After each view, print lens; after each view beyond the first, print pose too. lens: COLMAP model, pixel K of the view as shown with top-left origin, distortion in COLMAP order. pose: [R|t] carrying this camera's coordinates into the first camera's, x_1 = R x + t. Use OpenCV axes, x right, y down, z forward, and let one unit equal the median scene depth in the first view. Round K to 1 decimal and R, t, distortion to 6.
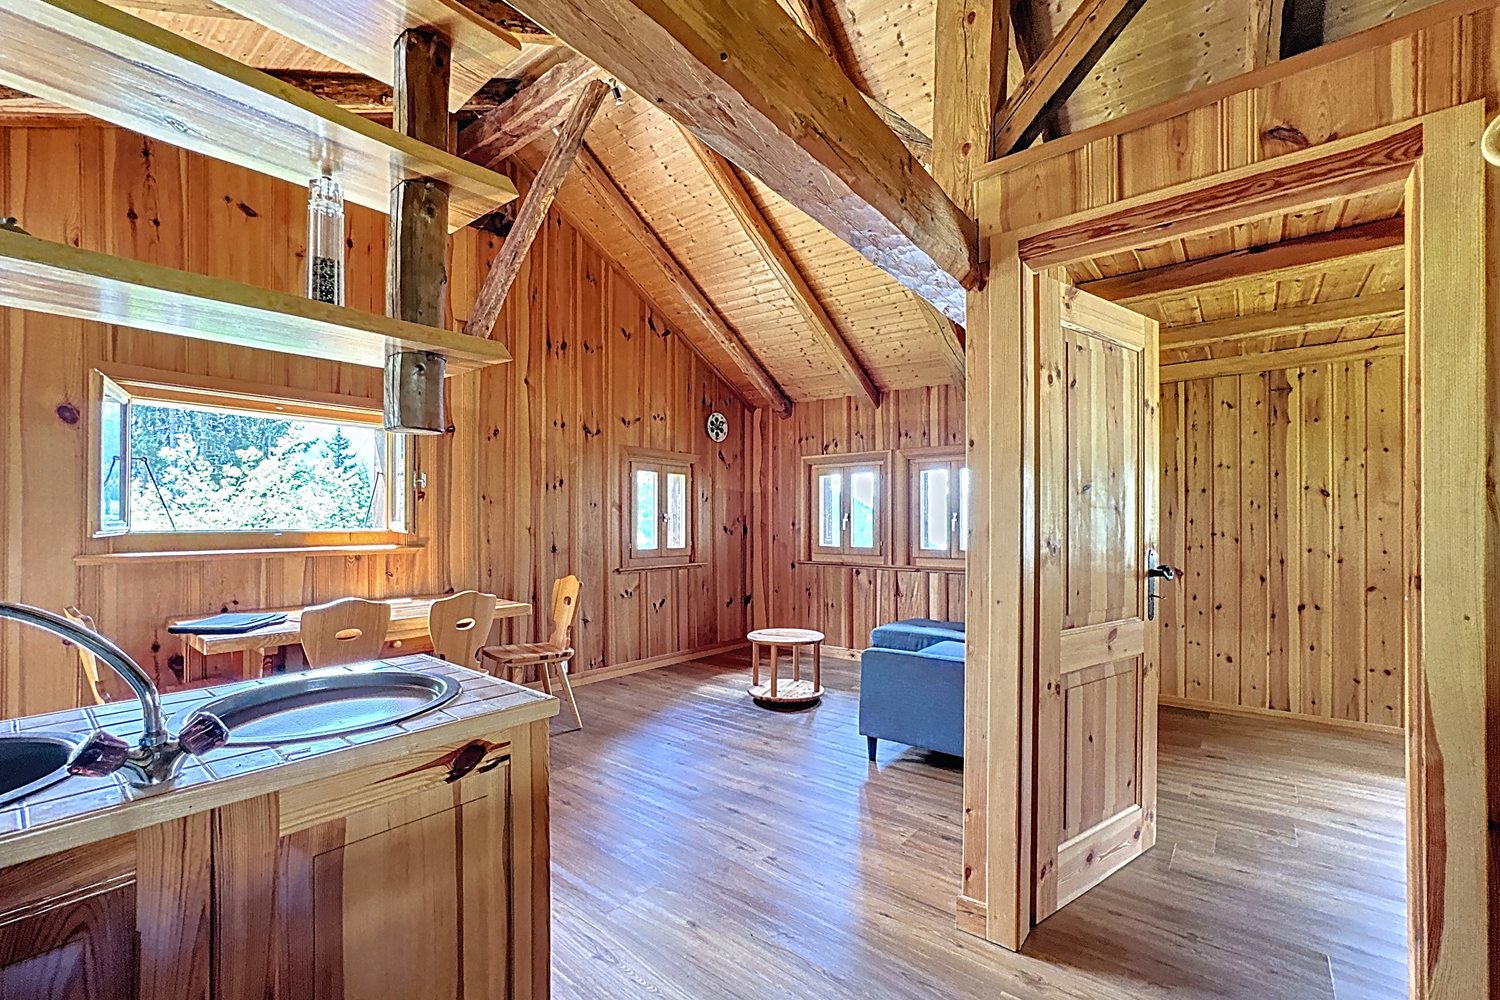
lens RADIAL K [[627.7, 0, 763.0], [0, 627.7, 522.1], [0, 0, 1]] dist [-0.013806, 0.004540]
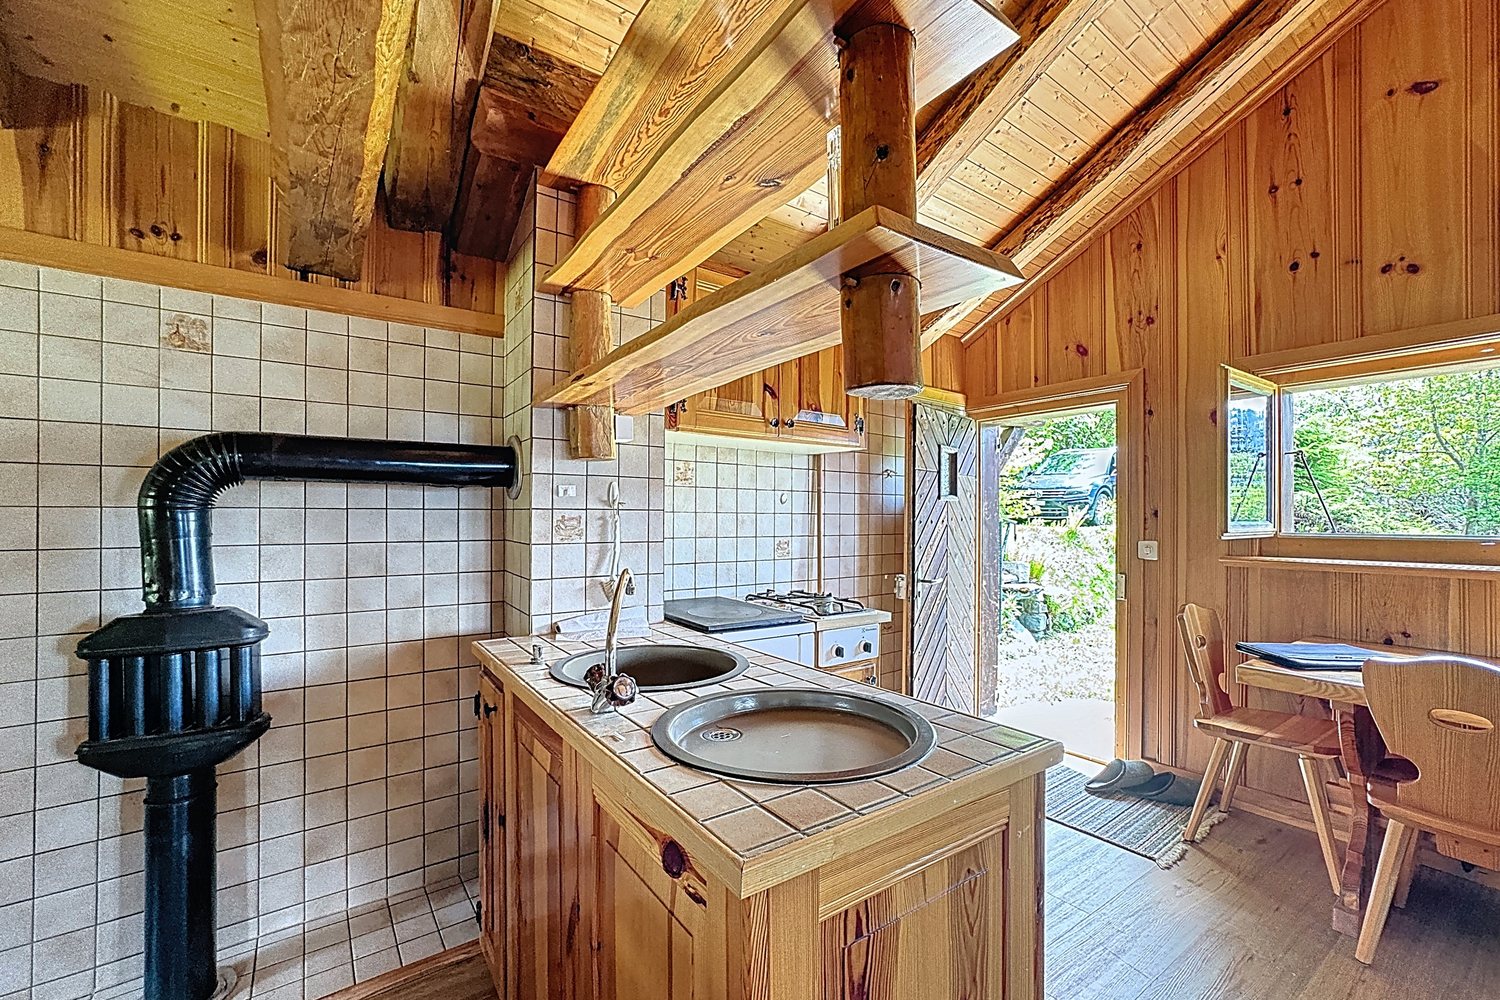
lens RADIAL K [[627.7, 0, 761.6], [0, 627.7, 509.7], [0, 0, 1]] dist [-0.013806, 0.004540]
pose [[-0.292743, -0.015145, -0.956071, 0.078007], [-0.003900, 0.999885, -0.014644, -0.003456], [0.956183, -0.000558, -0.292768, 0.546573]]
